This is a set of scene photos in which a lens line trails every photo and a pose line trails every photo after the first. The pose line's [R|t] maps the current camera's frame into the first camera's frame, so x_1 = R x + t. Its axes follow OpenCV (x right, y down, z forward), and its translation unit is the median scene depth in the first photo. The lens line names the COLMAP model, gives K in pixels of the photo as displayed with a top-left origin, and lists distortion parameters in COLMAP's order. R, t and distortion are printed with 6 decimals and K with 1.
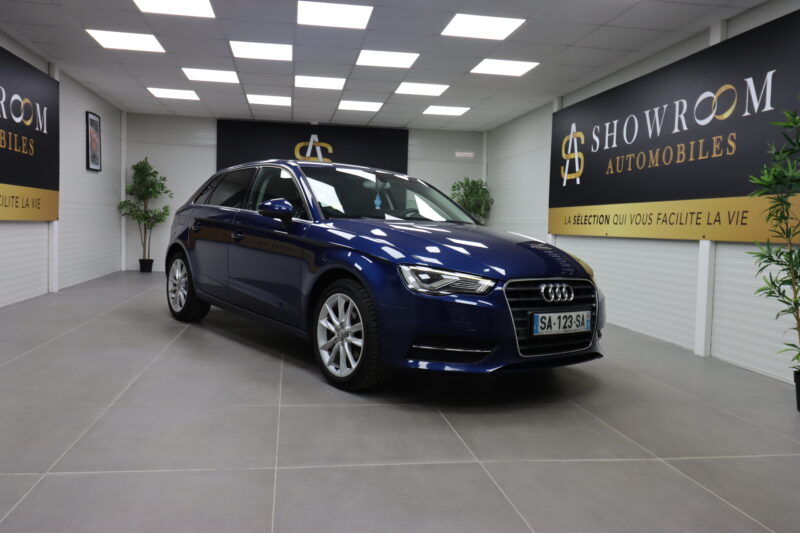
lens RADIAL K [[631.9, 0, 397.8], [0, 631.9, 263.9], [0, 0, 1]] dist [0.020305, -0.008148]
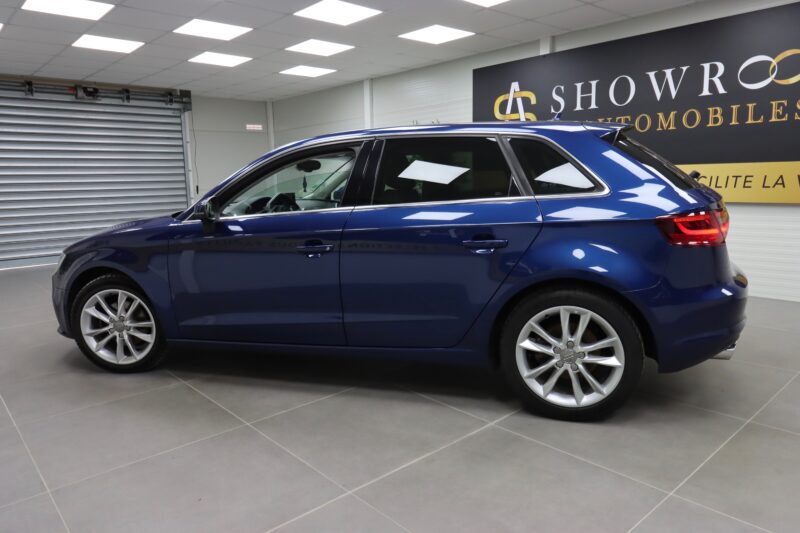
lens RADIAL K [[555.5, 0, 402.2], [0, 555.5, 263.6], [0, 0, 1]] dist [0.007426, -0.002252]
pose [[0.850527, -0.137831, 0.507549, -0.427726], [0.084723, 0.988352, 0.126425, -0.089746], [-0.519062, -0.064527, 0.852297, 0.448091]]
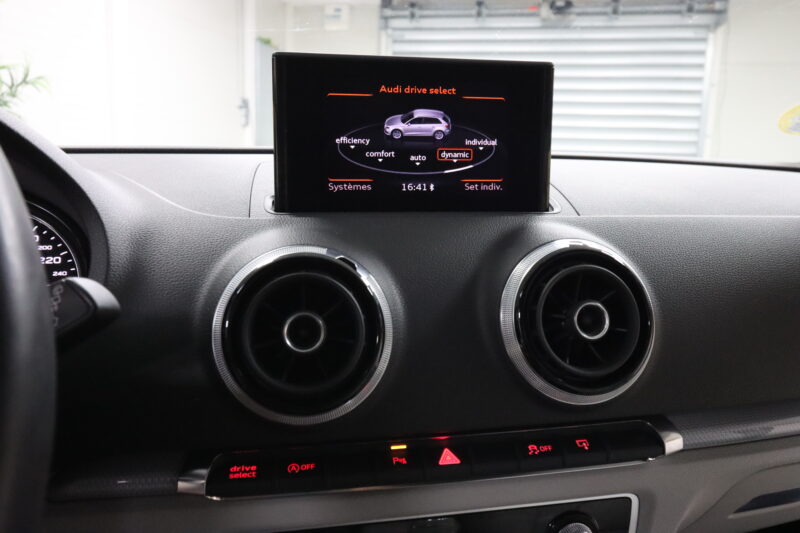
lens RADIAL K [[631.9, 0, 401.7], [0, 631.9, 256.4], [0, 0, 1]] dist [0.020305, -0.008148]
pose [[0.933461, 0.042142, -0.356196, -0.170039], [-0.014234, 0.996644, 0.080613, -0.084658], [0.358397, -0.070179, 0.930928, 1.031257]]
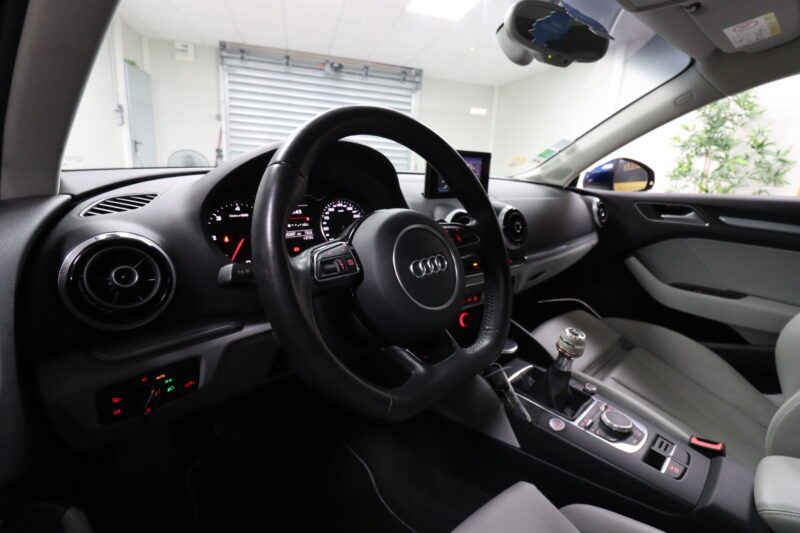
lens RADIAL K [[373.3, 0, 404.4], [0, 373.3, 262.0], [0, 0, 1]] dist [-0.006893, -0.005640]
pose [[0.995281, 0.004847, 0.096910, -0.223779], [-0.024179, 0.979635, 0.199326, -0.087502], [-0.093970, -0.200729, 0.975129, 0.967273]]
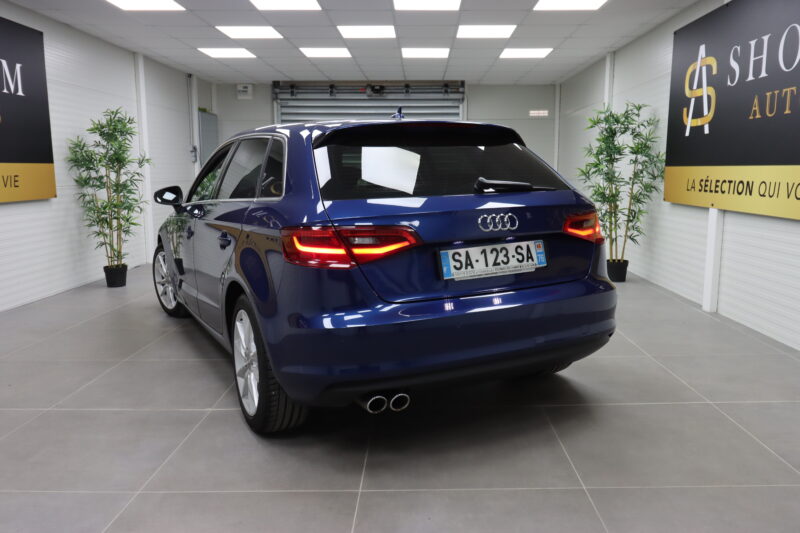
lens RADIAL K [[631.9, 0, 397.7], [0, 631.9, 263.2], [0, 0, 1]] dist [0.020305, -0.008148]
pose [[0.978719, -0.008345, -0.205035, 0.118177], [0.026124, 0.996110, 0.084162, -0.065263], [0.203535, -0.087727, 0.975129, 0.297774]]
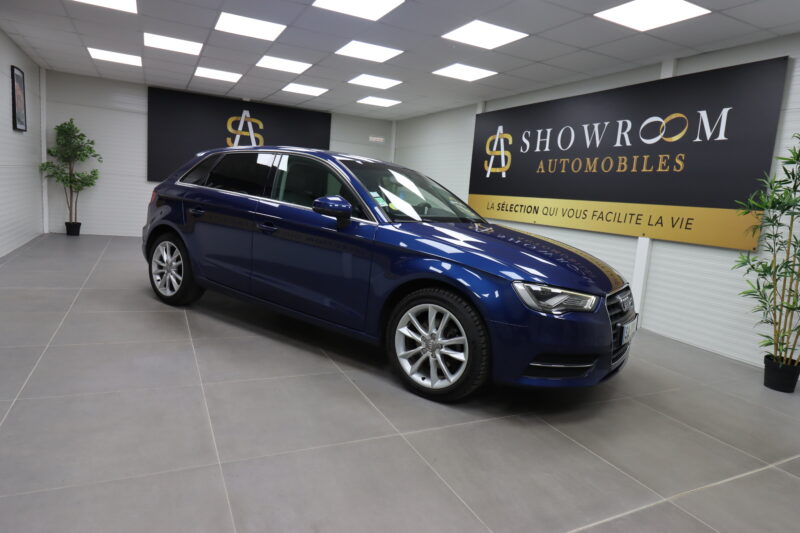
lens RADIAL K [[485.1, 0, 401.6], [0, 485.1, 262.9], [0, 0, 1]] dist [0.012896, -0.012687]
pose [[0.955268, 0.001430, 0.295738, -0.224584], [-0.029948, 0.995316, 0.091922, -0.053022], [-0.294221, -0.096667, 0.950836, 0.192368]]
